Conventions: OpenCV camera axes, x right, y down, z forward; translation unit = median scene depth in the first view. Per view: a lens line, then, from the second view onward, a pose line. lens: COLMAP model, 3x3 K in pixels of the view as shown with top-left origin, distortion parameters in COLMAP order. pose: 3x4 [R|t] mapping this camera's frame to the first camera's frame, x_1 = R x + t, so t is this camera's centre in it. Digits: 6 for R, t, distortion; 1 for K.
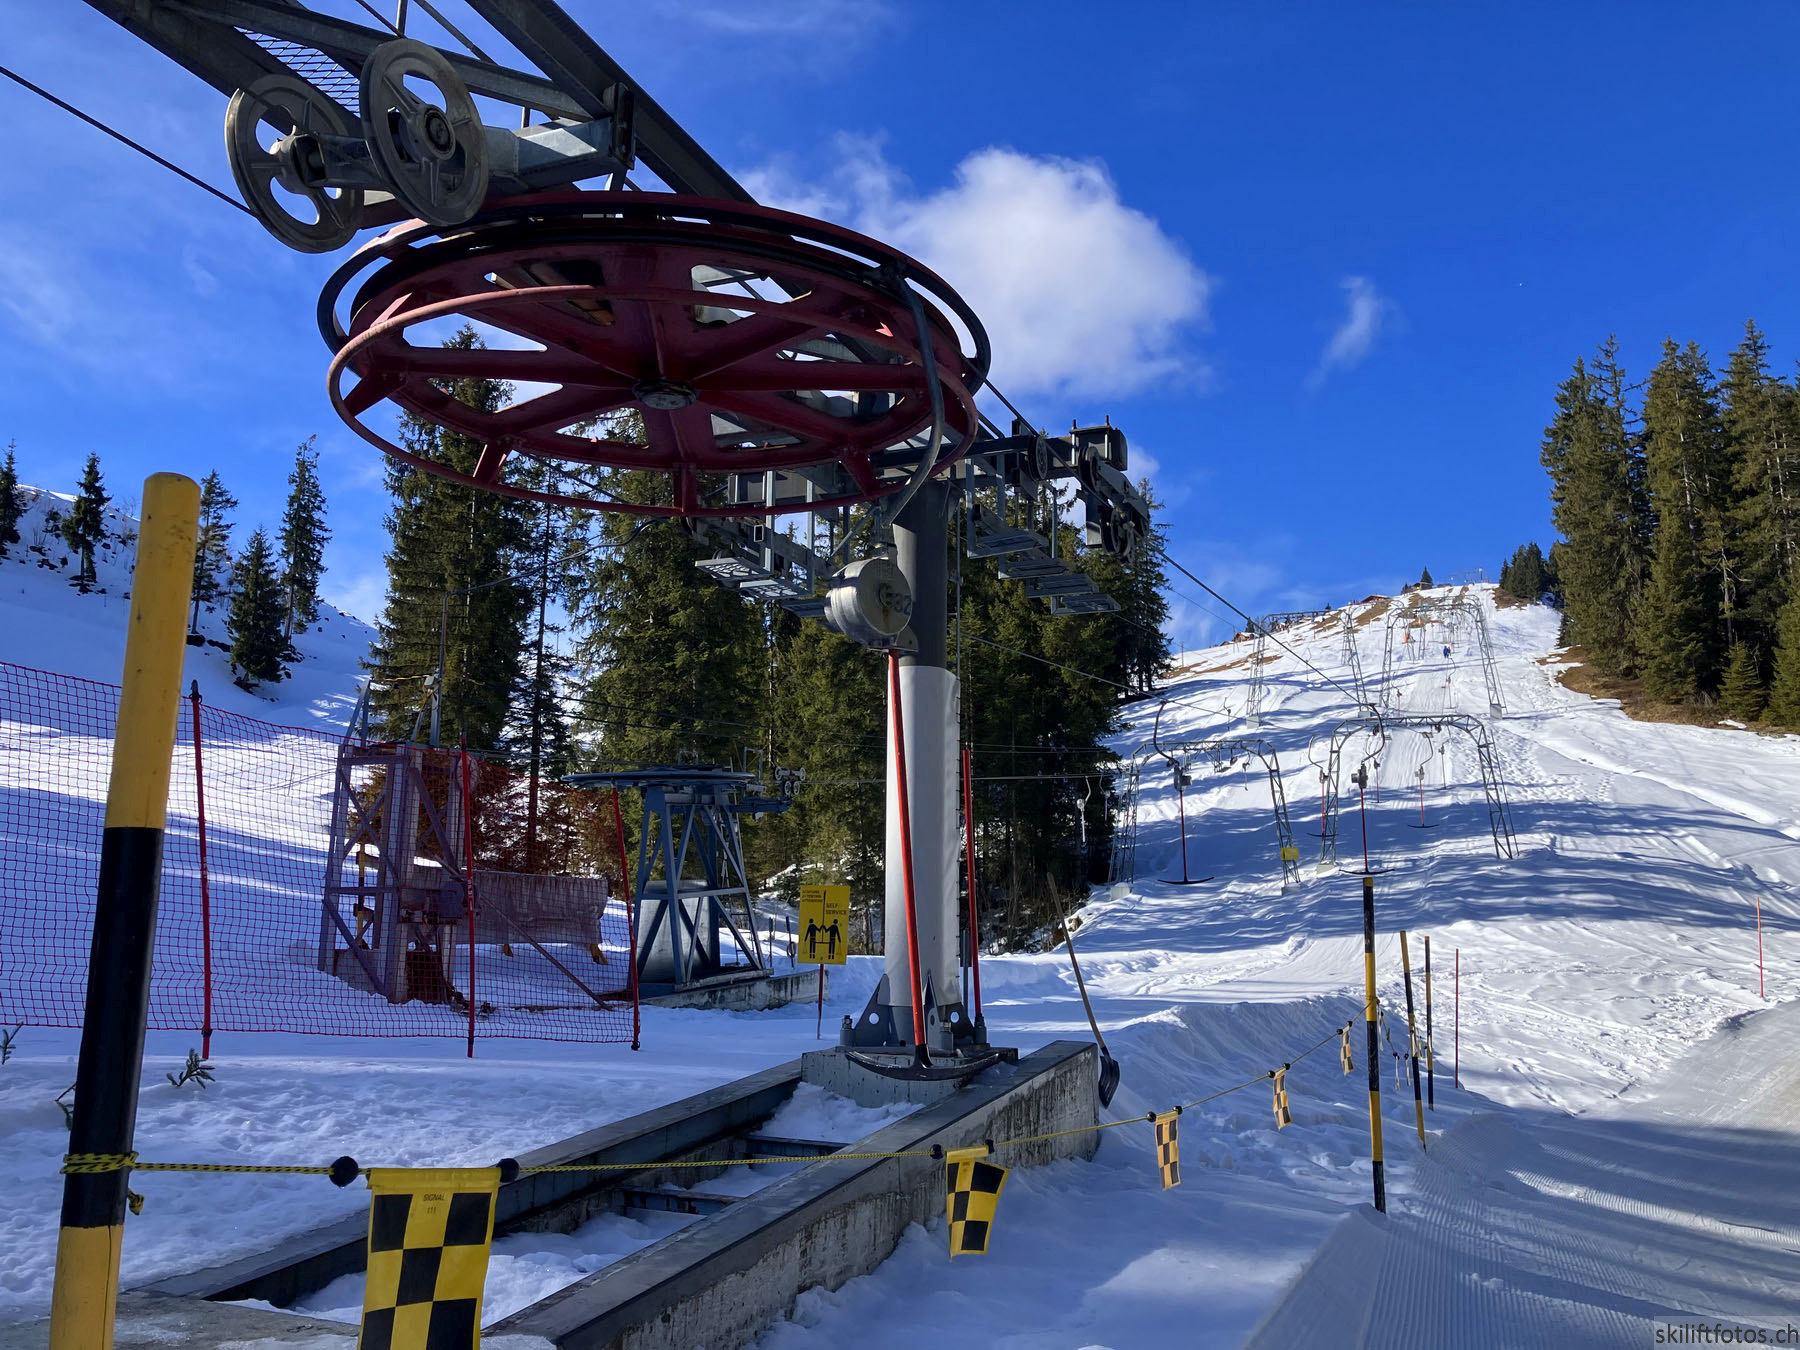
lens RADIAL K [[1457.9, 0, 901.7], [0, 1457.9, 684.4], [0, 0, 1]] dist [0.003669, -0.007936]
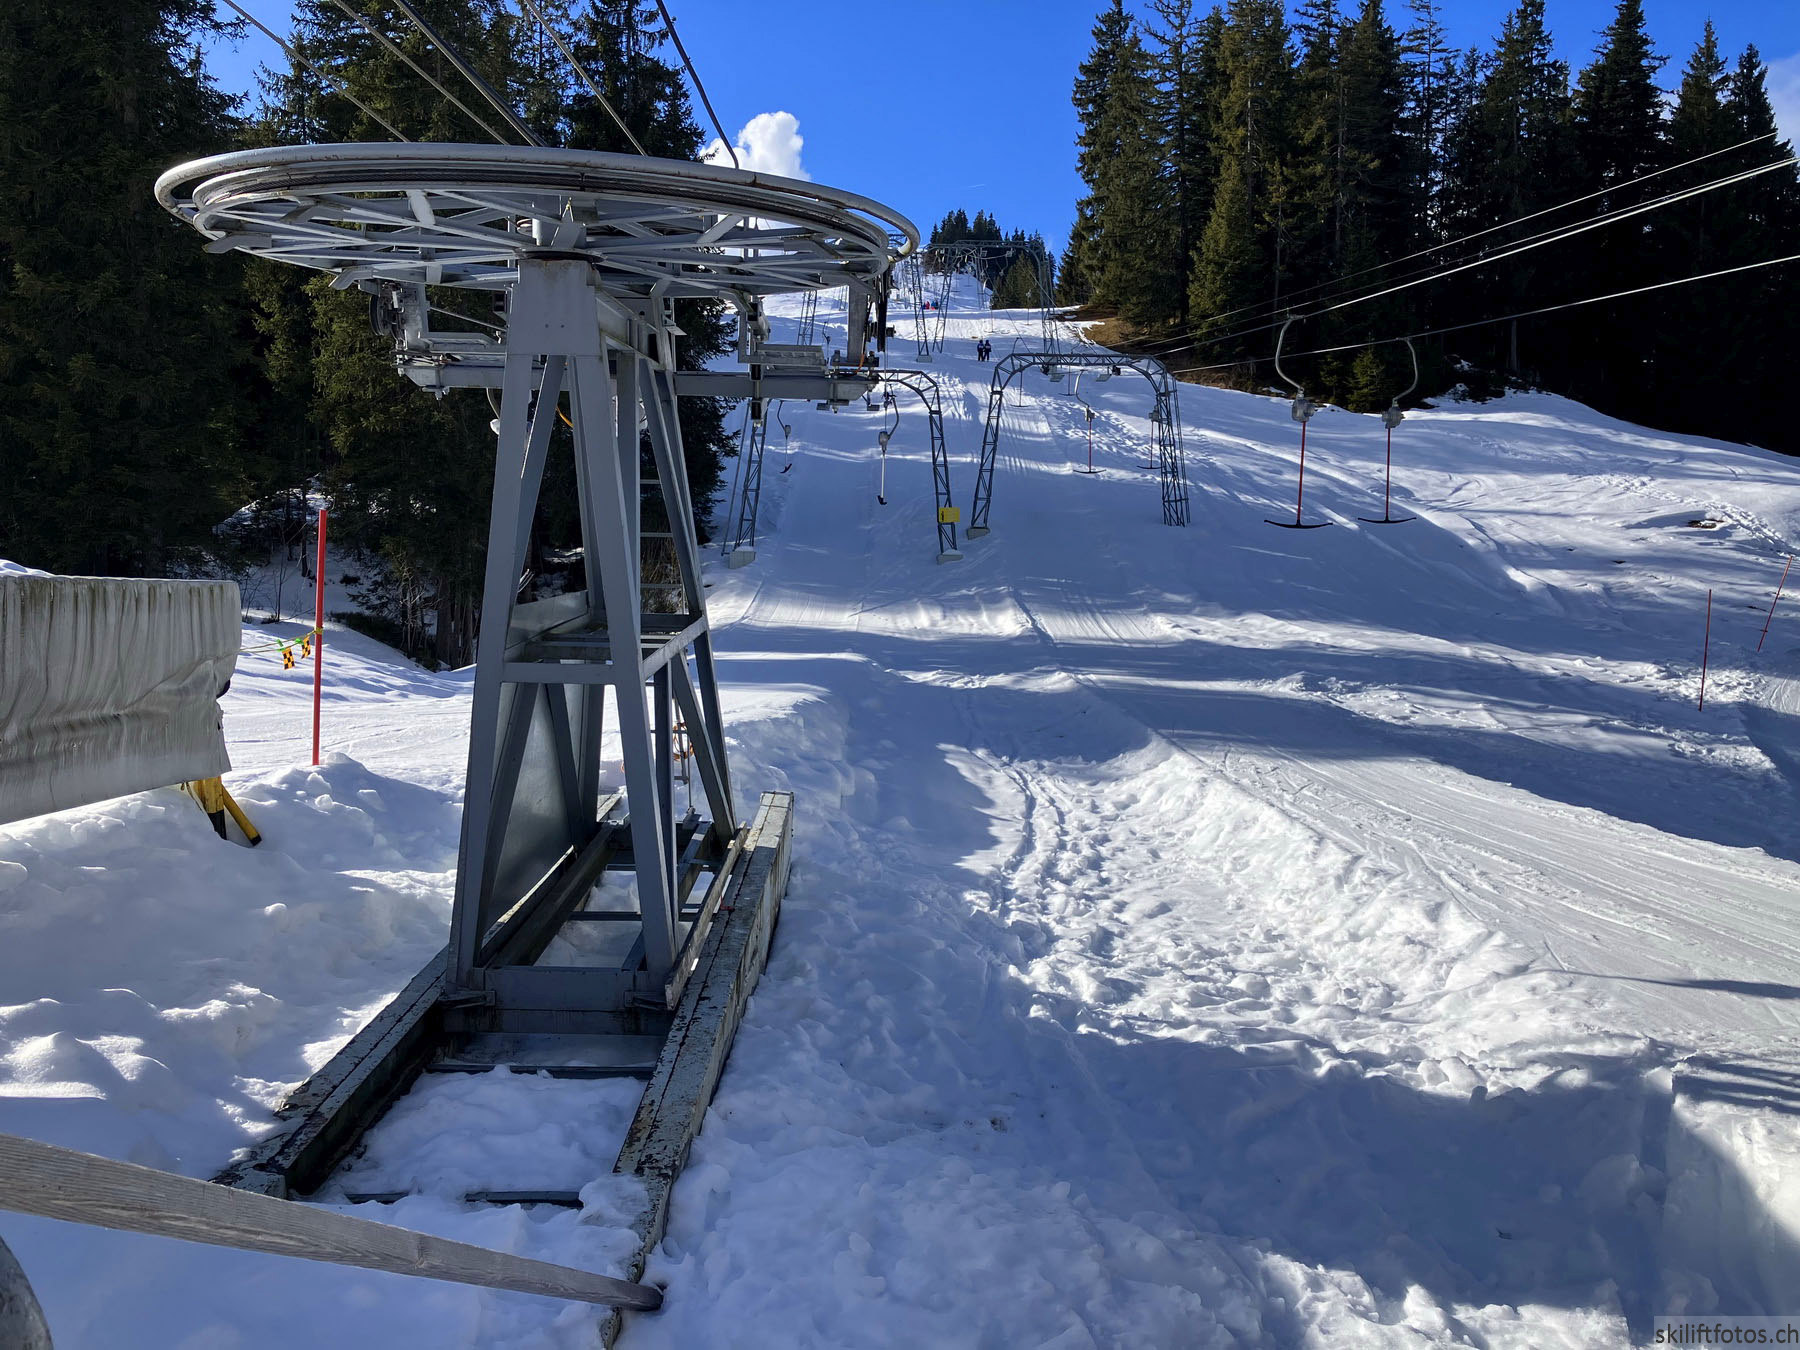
lens RADIAL K [[1457.9, 0, 895.2], [0, 1457.9, 672.4], [0, 0, 1]] dist [0.003669, -0.007936]
pose [[0.923623, -0.017246, 0.382915, -0.048201], [-0.070725, 0.974167, 0.214469, 0.018360], [-0.376722, -0.225170, 0.898543, 0.162337]]
